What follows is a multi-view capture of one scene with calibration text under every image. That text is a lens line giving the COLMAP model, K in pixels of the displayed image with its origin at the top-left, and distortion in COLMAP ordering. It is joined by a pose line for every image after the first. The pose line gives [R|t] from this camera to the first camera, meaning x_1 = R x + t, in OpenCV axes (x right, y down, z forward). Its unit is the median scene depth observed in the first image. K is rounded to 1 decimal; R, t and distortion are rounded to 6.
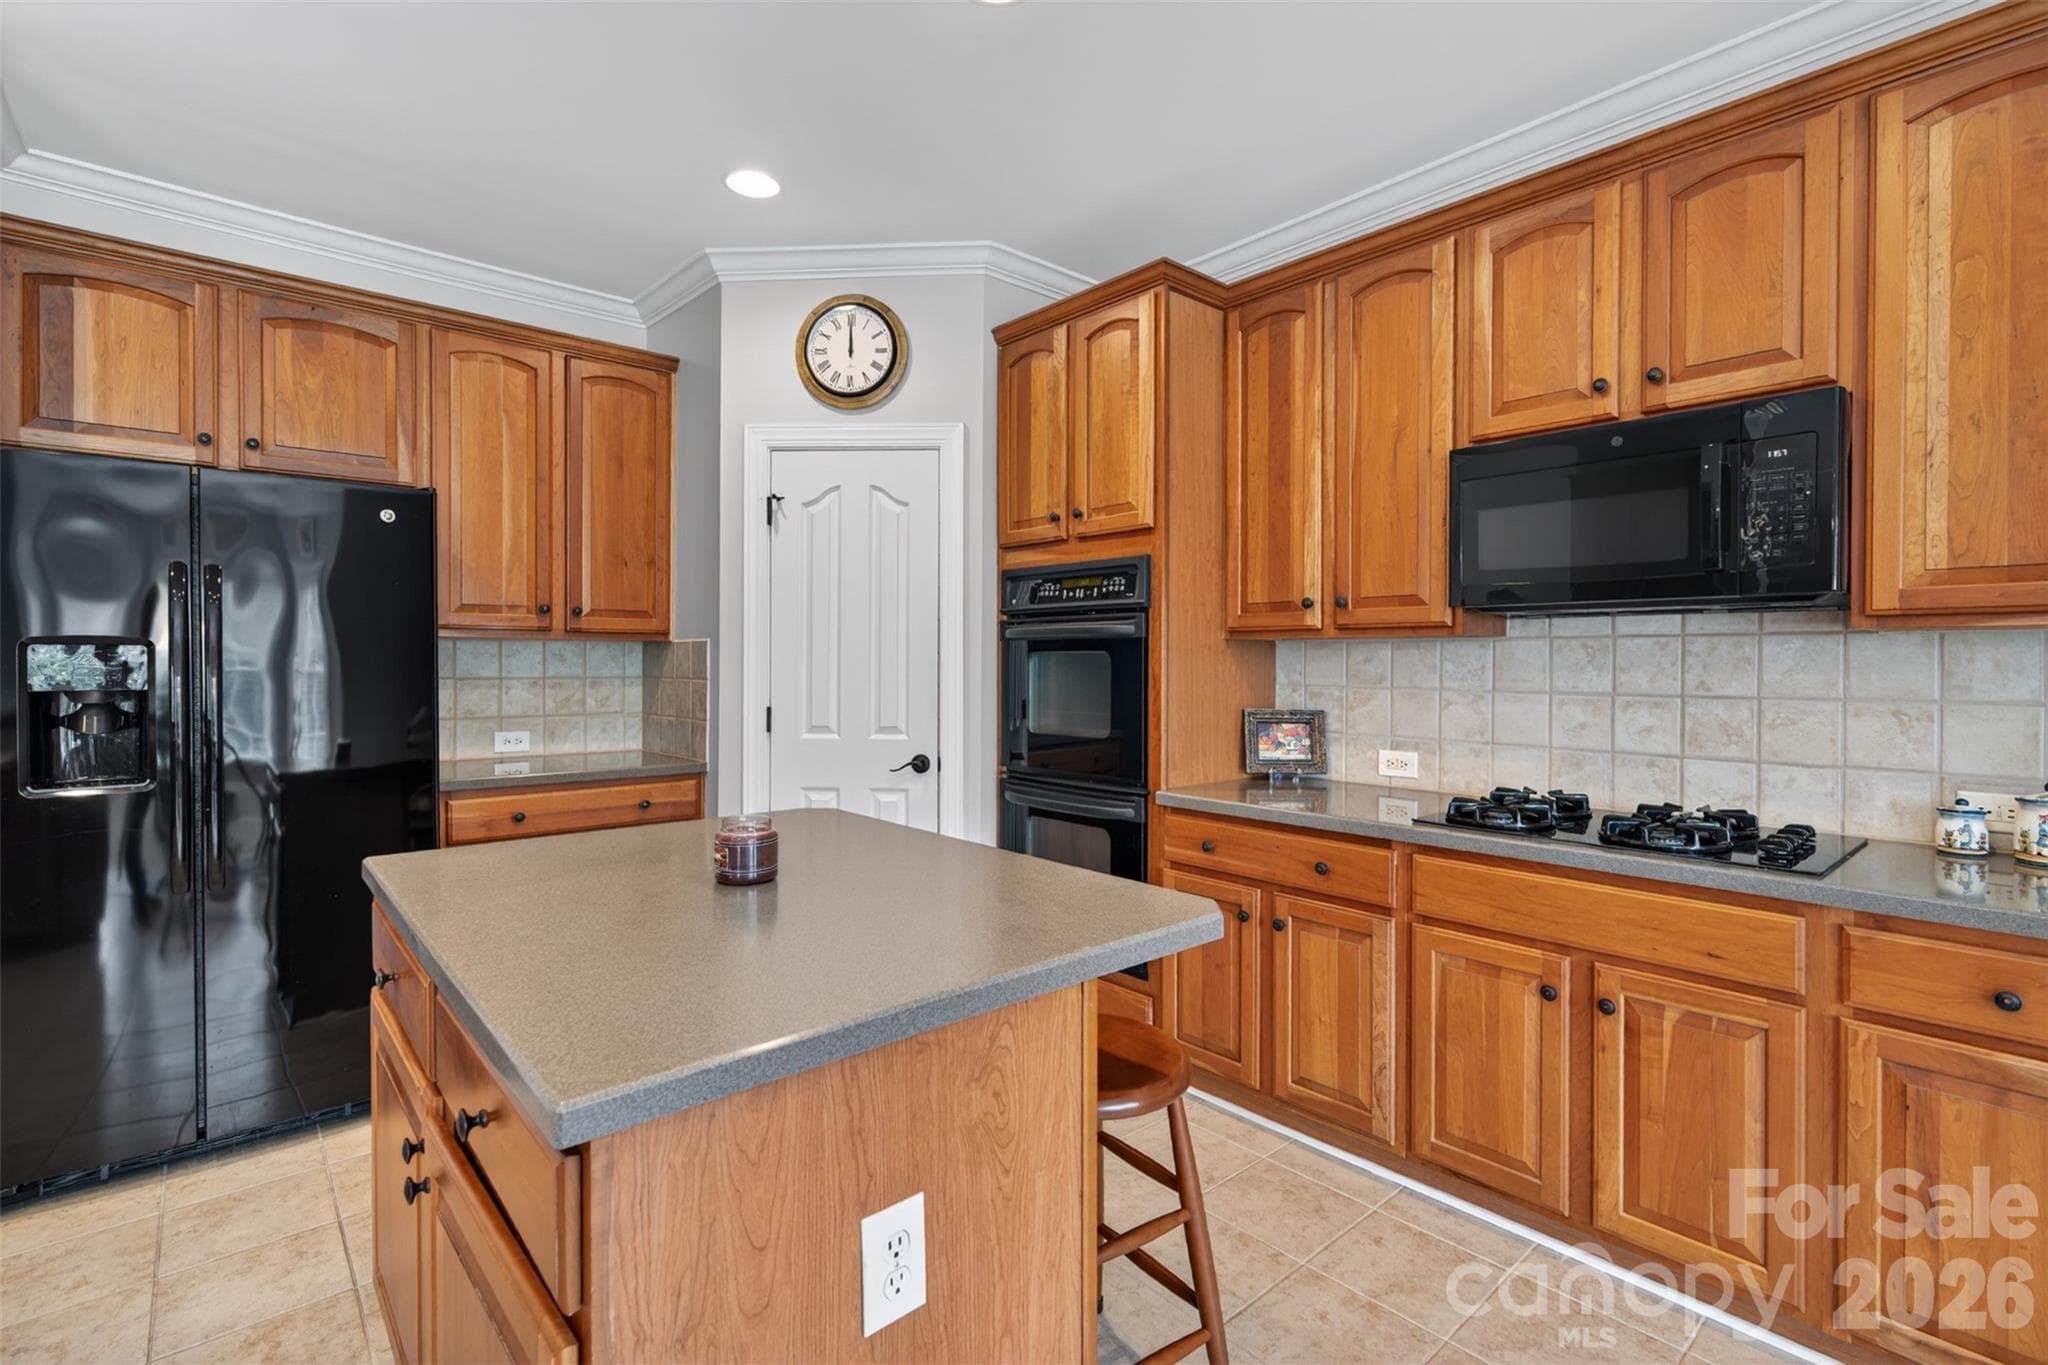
lens RADIAL K [[929.9, 0, 1026.6], [0, 929.9, 671.7], [0, 0, 1]] dist [0.001372, -0.001751]
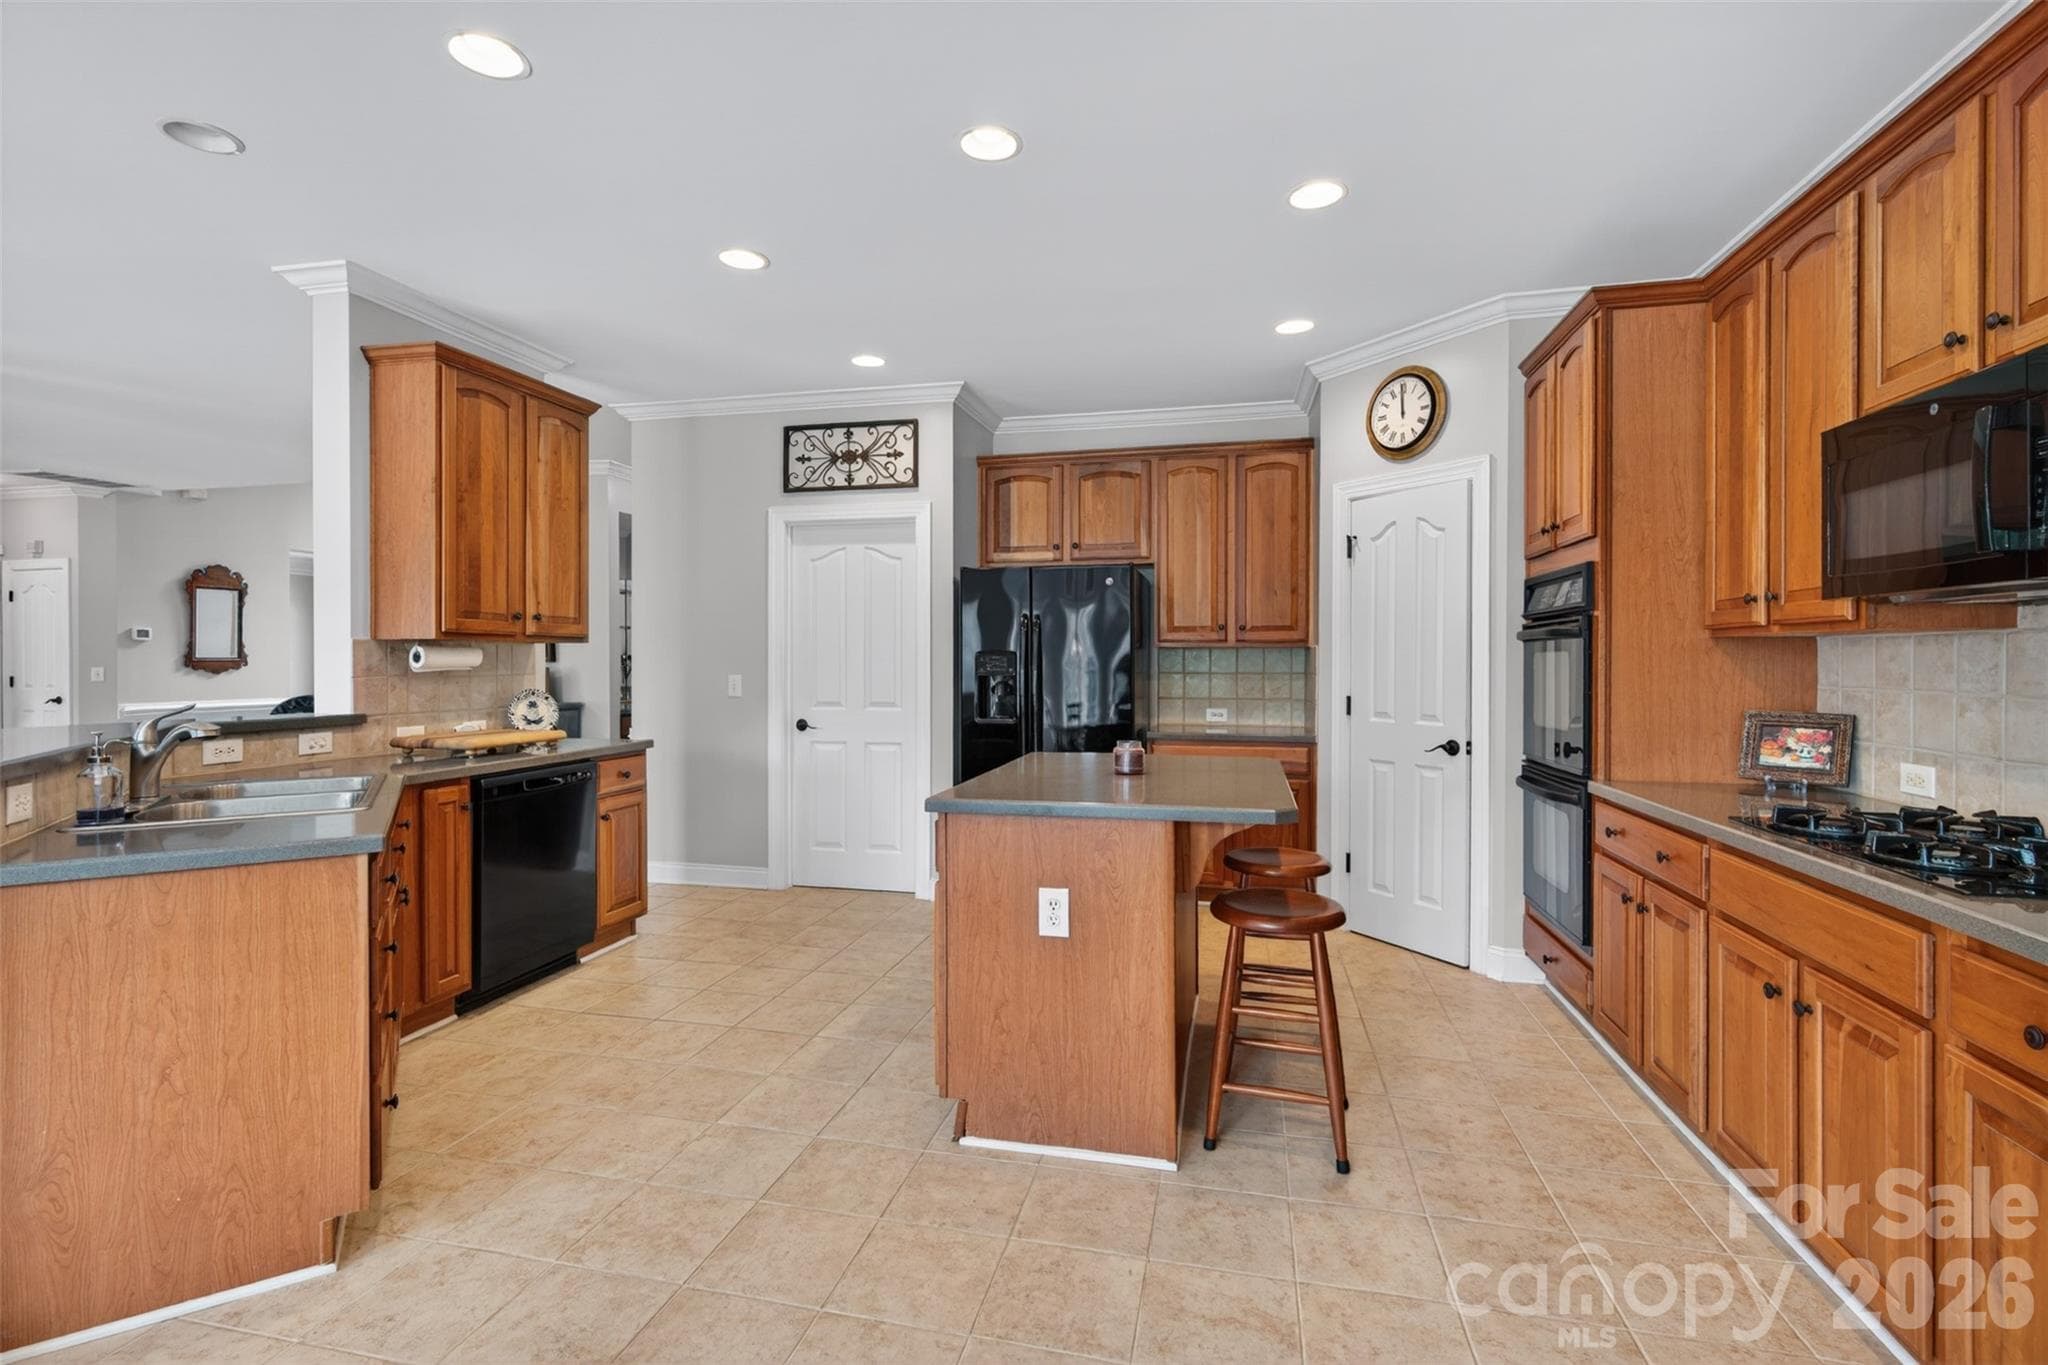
lens RADIAL K [[929.9, 0, 1020.6], [0, 929.9, 669.6], [0, 0, 1]] dist [0.001372, -0.001751]
pose [[0.572036, 0.004412, -0.820217, 0.592660], [-0.008166, 0.999967, -0.000317, 0.005164], [0.820188, 0.006879, 0.572053, -0.147059]]
